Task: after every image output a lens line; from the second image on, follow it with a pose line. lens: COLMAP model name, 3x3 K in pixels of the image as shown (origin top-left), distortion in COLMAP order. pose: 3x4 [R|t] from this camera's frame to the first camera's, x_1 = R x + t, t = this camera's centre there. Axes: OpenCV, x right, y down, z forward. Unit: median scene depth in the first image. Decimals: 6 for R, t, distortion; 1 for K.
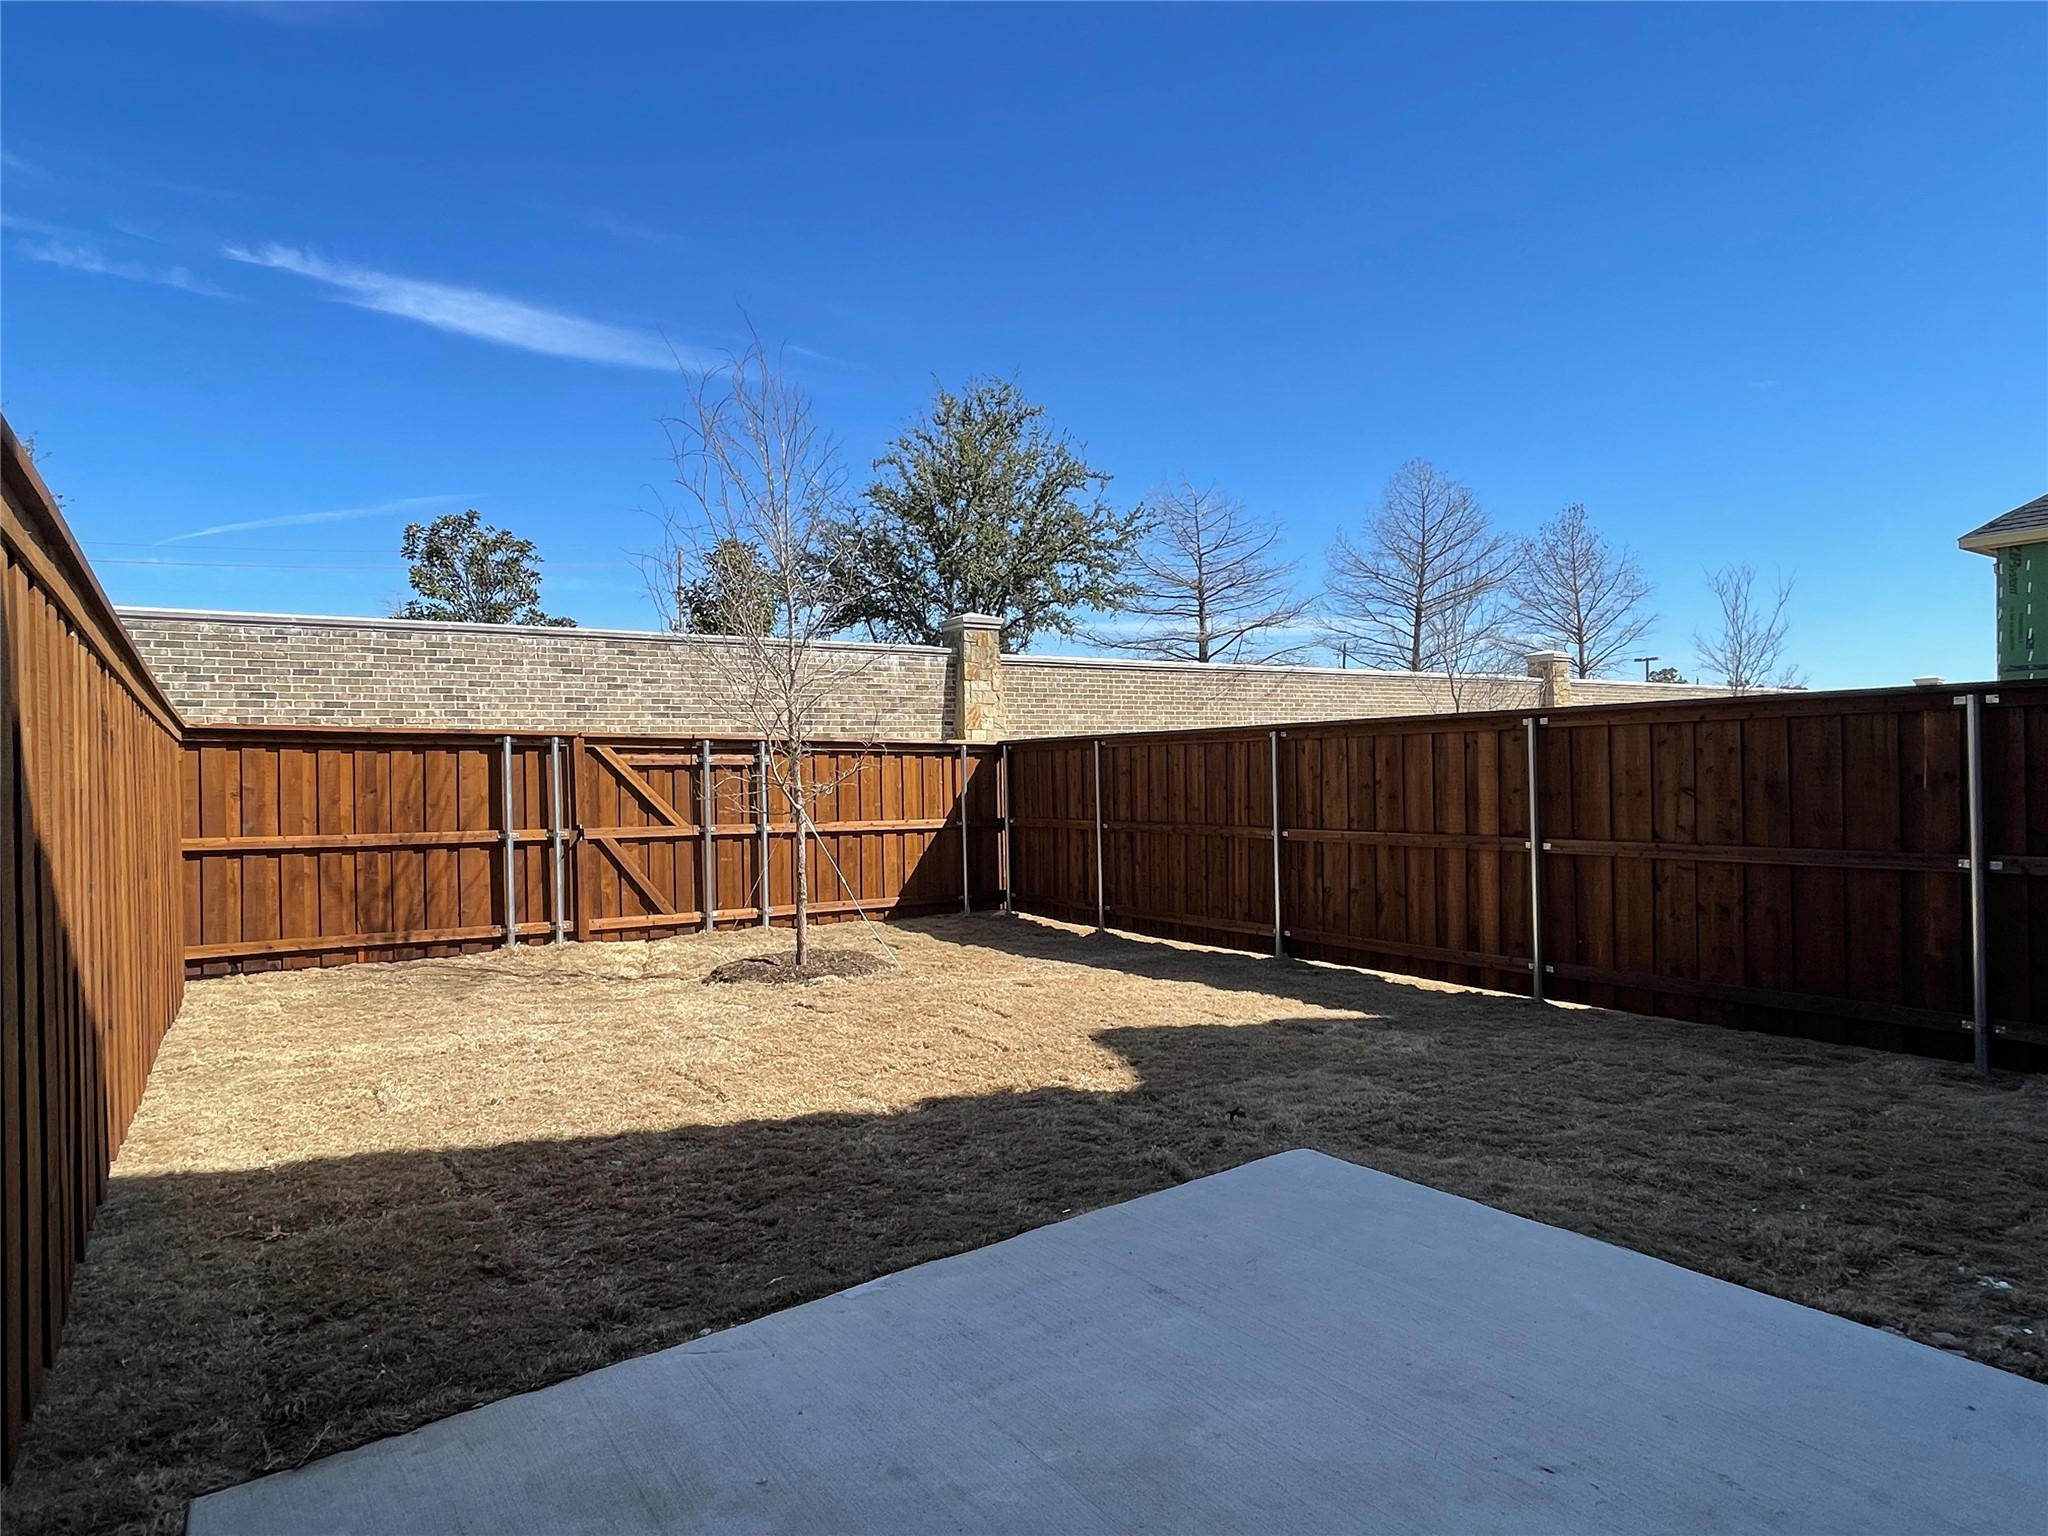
lens RADIAL K [[1138.5, 0, 1005.0], [0, 1138.5, 771.1], [0, 0, 1]] dist [0.019482, -0.027965]
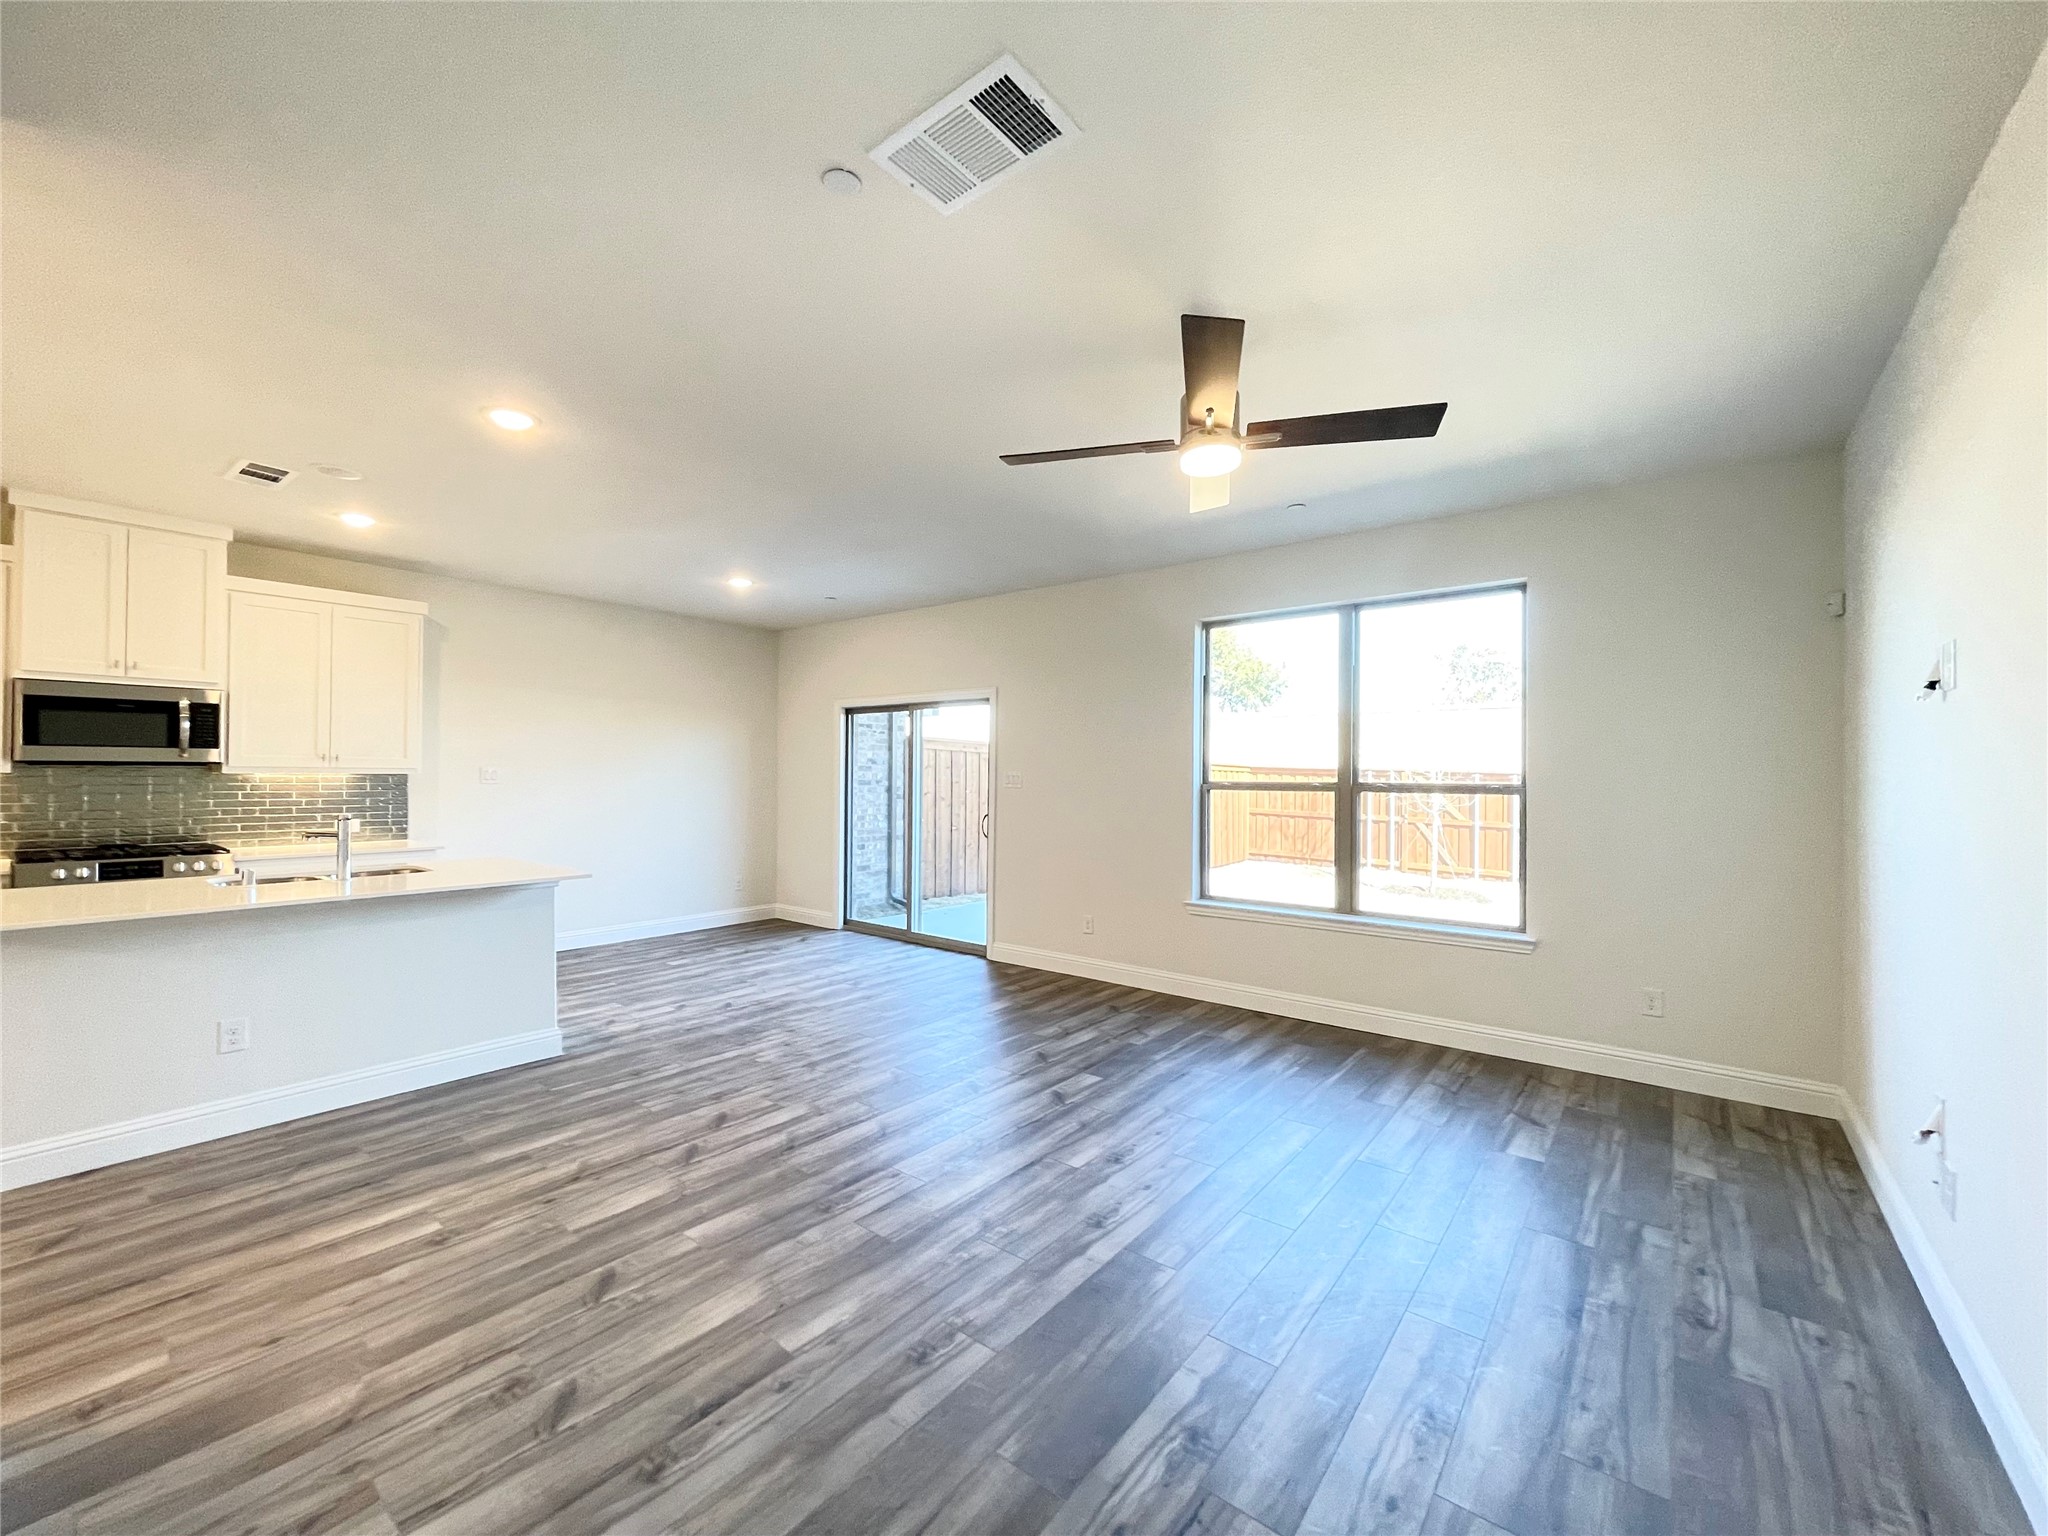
lens RADIAL K [[828.0, 0, 1007.5], [0, 828.0, 768.3], [0, 0, 1]] dist [-0.000492, 0.000656]
pose [[0.274316, 0.016235, -0.961502, 0.841455], [-0.018076, 0.999768, 0.011724, -0.039722], [0.961470, 0.014164, 0.274546, -0.081939]]
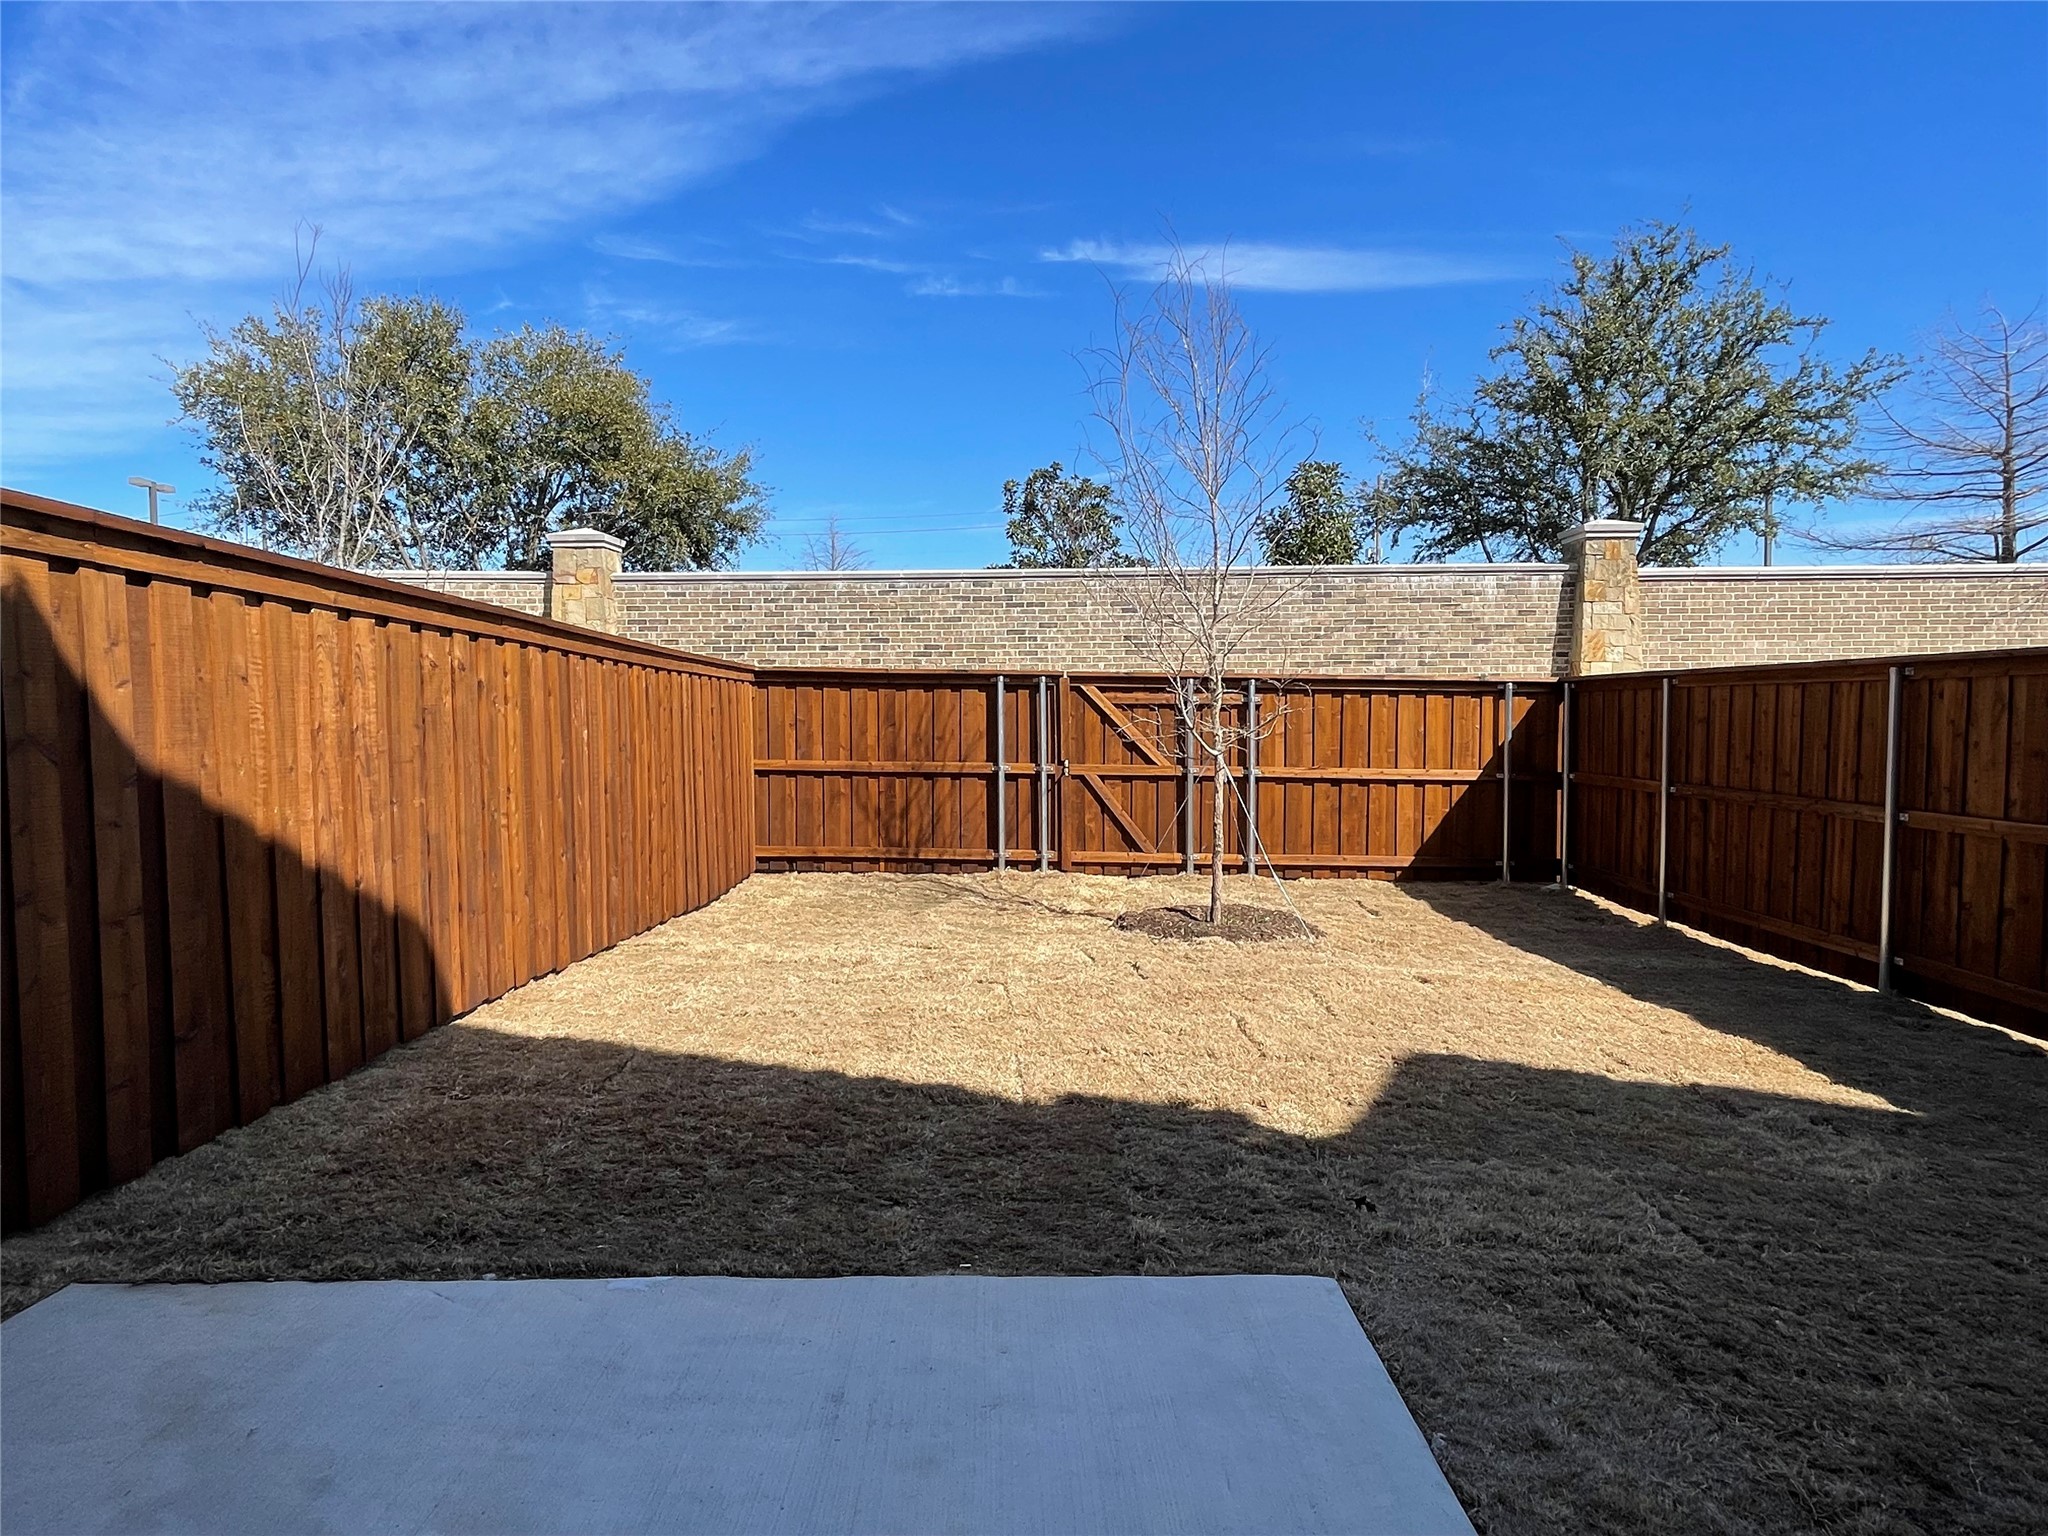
lens RADIAL K [[1138.5, 0, 1005.0], [0, 1138.5, 771.1], [0, 0, 1]] dist [0.019482, -0.027965]
pose [[0.813448, 0.046890, -0.579744, 0.185867], [-0.011541, 0.997850, 0.064514, -0.009735], [0.581523, -0.045788, 0.812241, 0.122033]]
